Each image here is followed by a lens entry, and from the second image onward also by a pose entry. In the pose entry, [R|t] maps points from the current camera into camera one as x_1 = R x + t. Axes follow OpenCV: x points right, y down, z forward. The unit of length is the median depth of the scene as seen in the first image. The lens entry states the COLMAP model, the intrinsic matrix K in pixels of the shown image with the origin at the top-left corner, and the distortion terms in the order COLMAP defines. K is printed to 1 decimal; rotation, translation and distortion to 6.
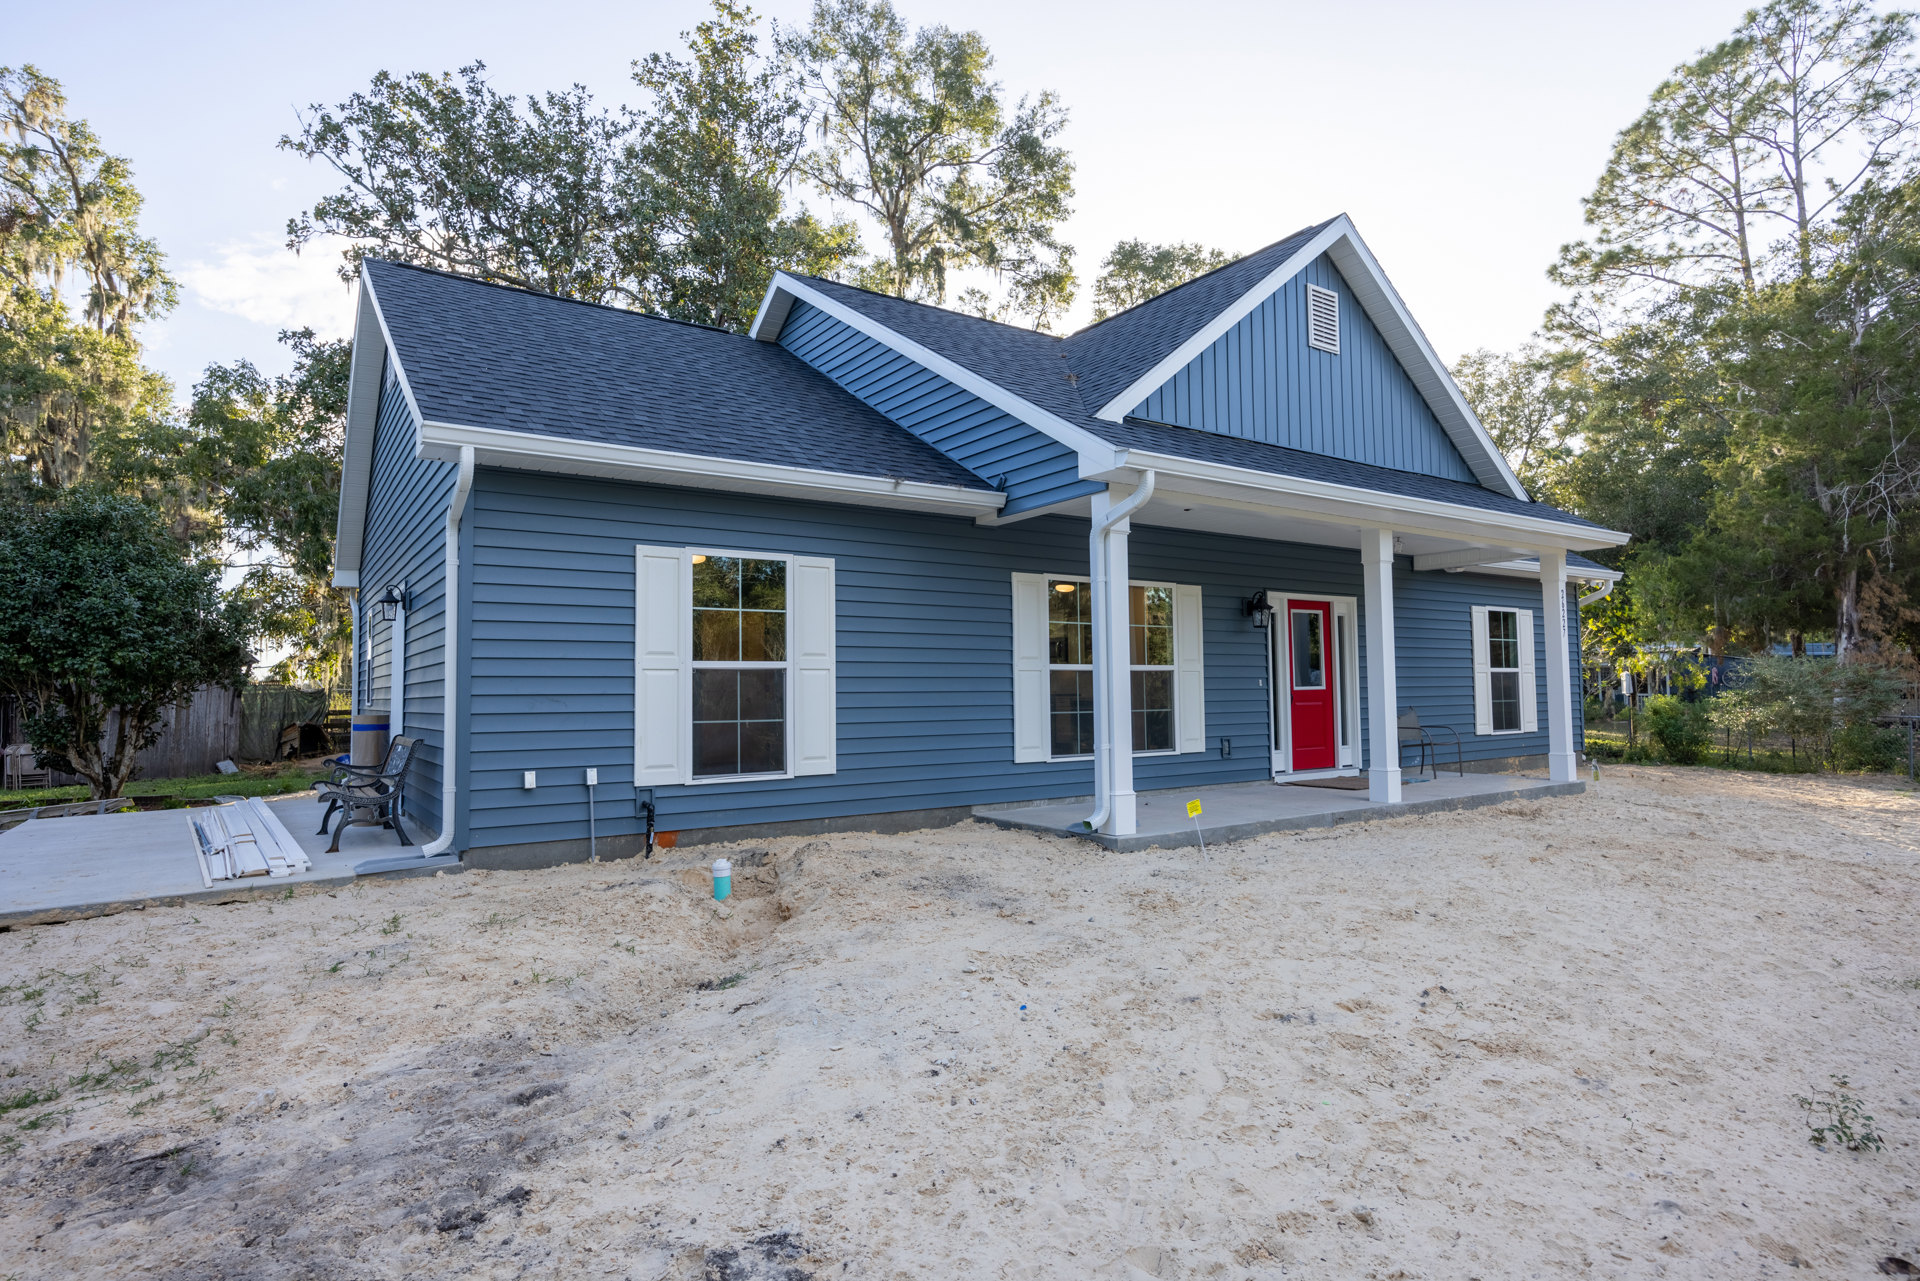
lens RADIAL K [[1037.1, 0, 961.2], [0, 1037.1, 645.0], [0, 0, 1]] dist [-0.012496, 0.001488]
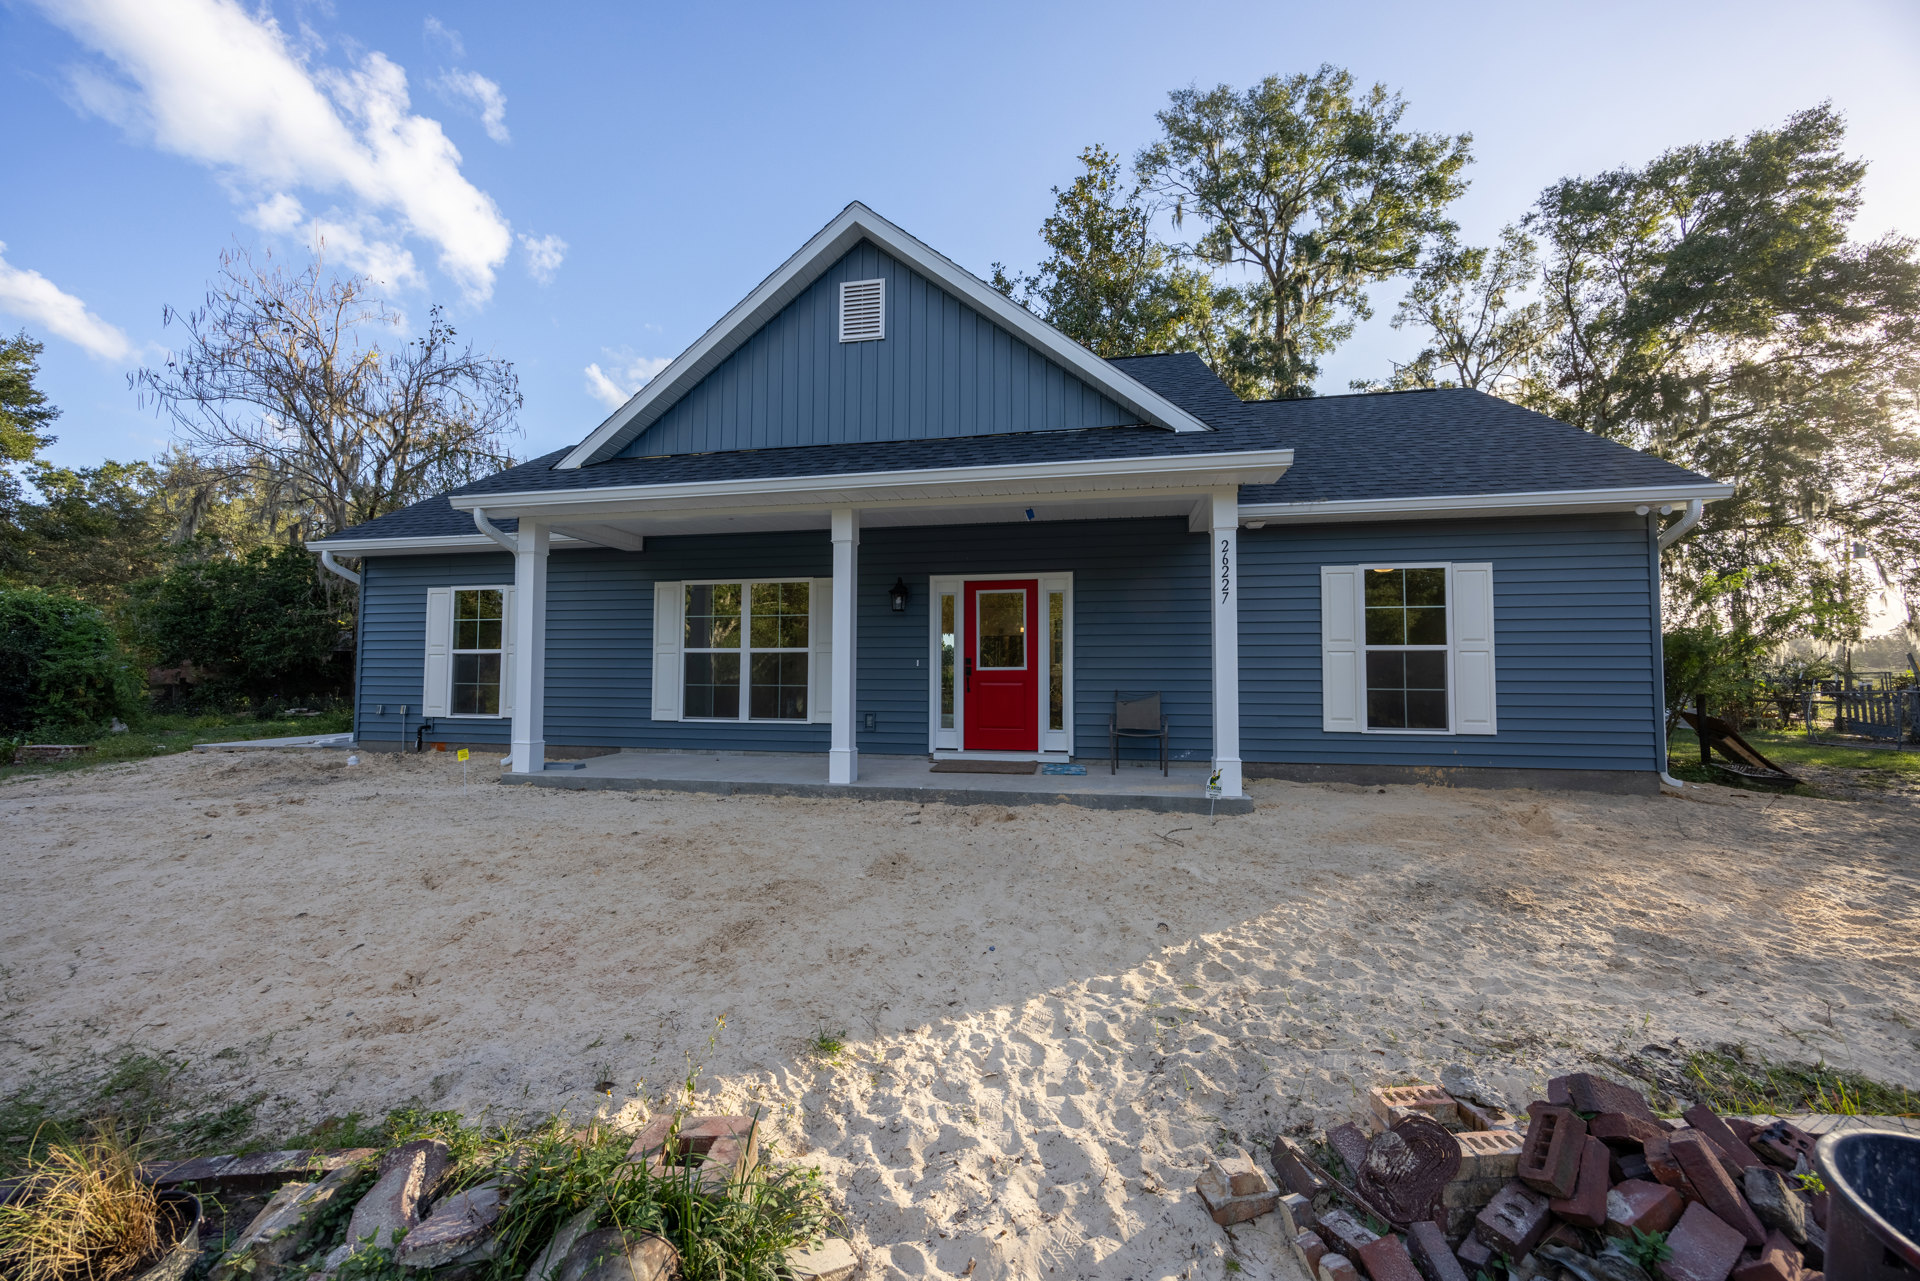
lens RADIAL K [[655.7, 0, 967.0], [0, 655.7, 631.4], [0, 0, 1]] dist [-0.002161, -0.000004]
pose [[0.706487, -0.030069, -0.707087, 0.845453], [0.024282, 0.999539, -0.018245, 0.018616], [0.707310, -0.004280, 0.706891, 0.589609]]
